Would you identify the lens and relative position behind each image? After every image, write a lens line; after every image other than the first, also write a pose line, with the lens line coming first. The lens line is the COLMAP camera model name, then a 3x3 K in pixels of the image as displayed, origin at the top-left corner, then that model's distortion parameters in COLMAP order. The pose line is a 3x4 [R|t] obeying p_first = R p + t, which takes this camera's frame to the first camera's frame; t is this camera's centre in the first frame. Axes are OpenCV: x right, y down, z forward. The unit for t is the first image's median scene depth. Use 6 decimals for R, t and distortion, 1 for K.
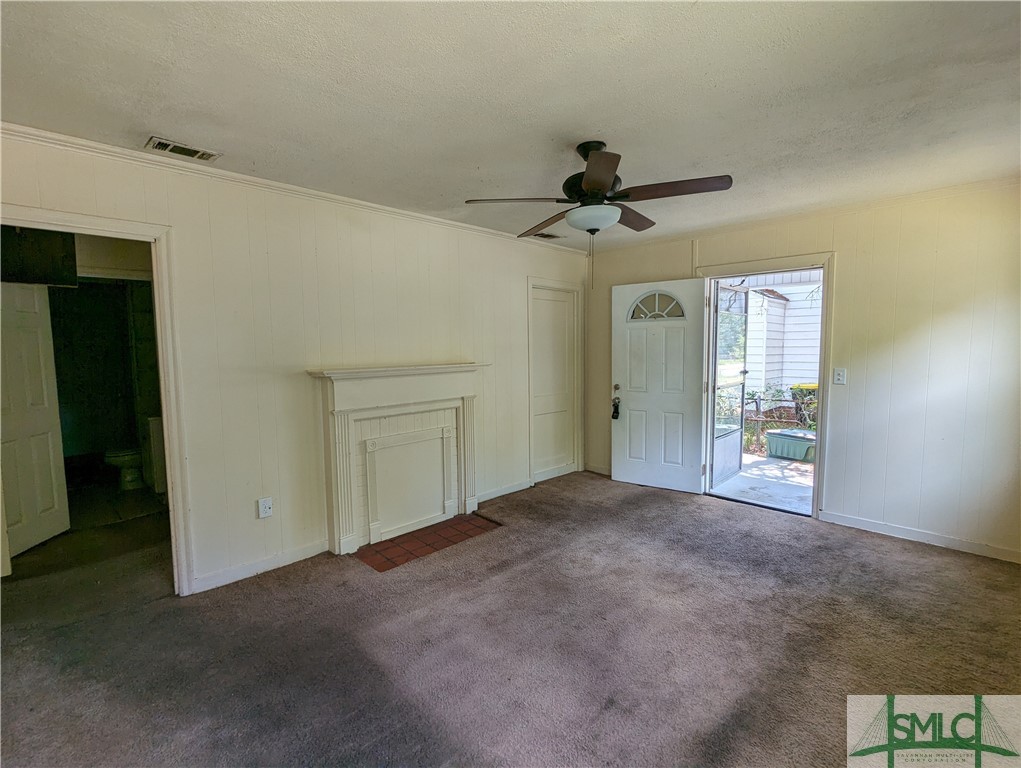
lens RADIAL K [[487.4, 0, 513.3], [0, 487.4, 388.6], [0, 0, 1]] dist [0.000852, 0.000877]
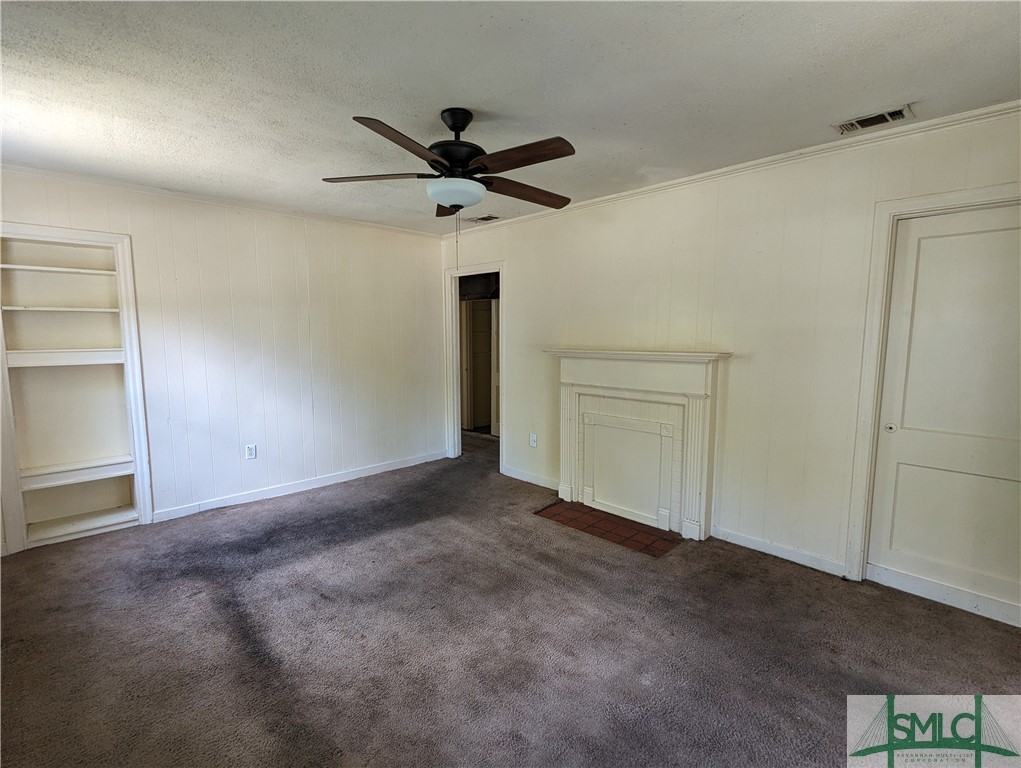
lens RADIAL K [[487.4, 0, 513.3], [0, 487.4, 388.6], [0, 0, 1]] dist [0.000852, 0.000877]
pose [[-0.023716, 0.128453, -0.991432, 0.814140], [-0.083707, 0.987973, 0.130007, -0.083437], [0.996208, 0.086073, -0.012678, 0.830895]]
